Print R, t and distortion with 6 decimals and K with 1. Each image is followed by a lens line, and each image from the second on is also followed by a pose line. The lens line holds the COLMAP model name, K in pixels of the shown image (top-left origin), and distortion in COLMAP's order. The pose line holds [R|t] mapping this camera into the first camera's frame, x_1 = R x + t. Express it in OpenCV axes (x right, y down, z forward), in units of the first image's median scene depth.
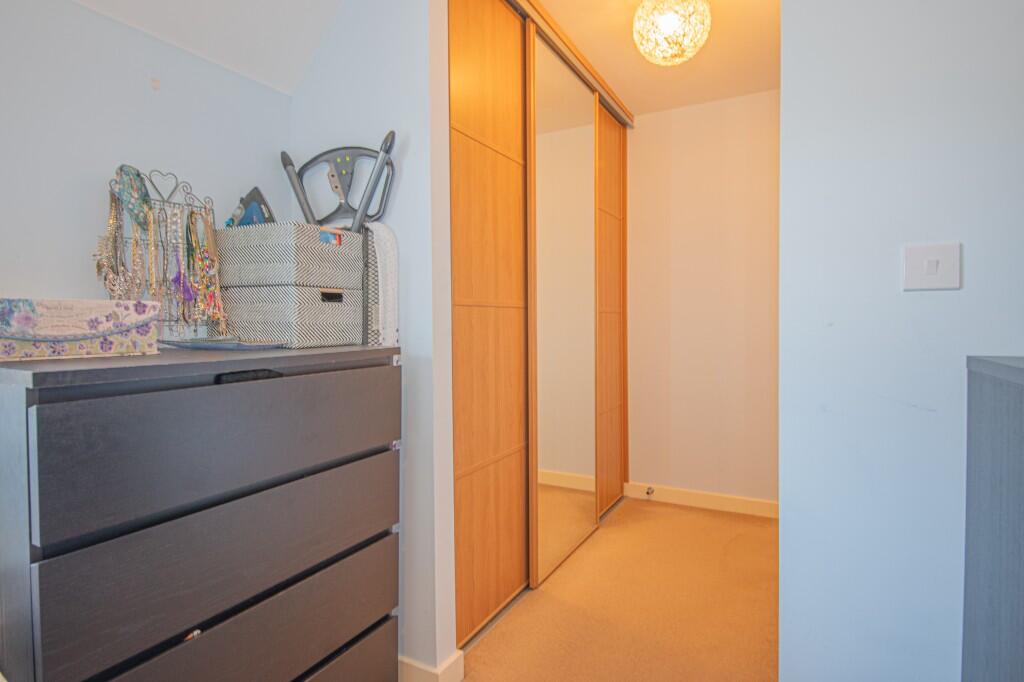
lens RADIAL K [[558.6, 0, 512.1], [0, 558.6, 338.3], [0, 0, 1]] dist [0.018355, -0.003840]
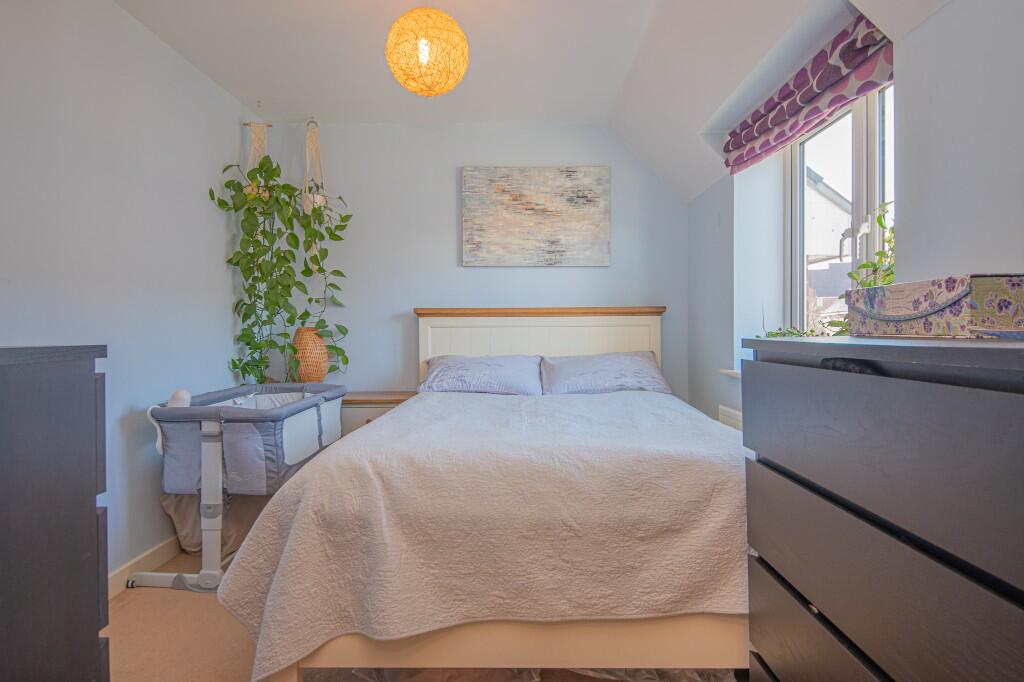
lens RADIAL K [[558.6, 0, 512.4], [0, 558.6, 336.3], [0, 0, 1]] dist [0.018355, -0.003840]
pose [[-0.889670, 0.021084, -0.456116, 0.350734], [0.003656, 0.999230, 0.039058, -0.010291], [0.456589, 0.033081, -0.889063, 1.519299]]
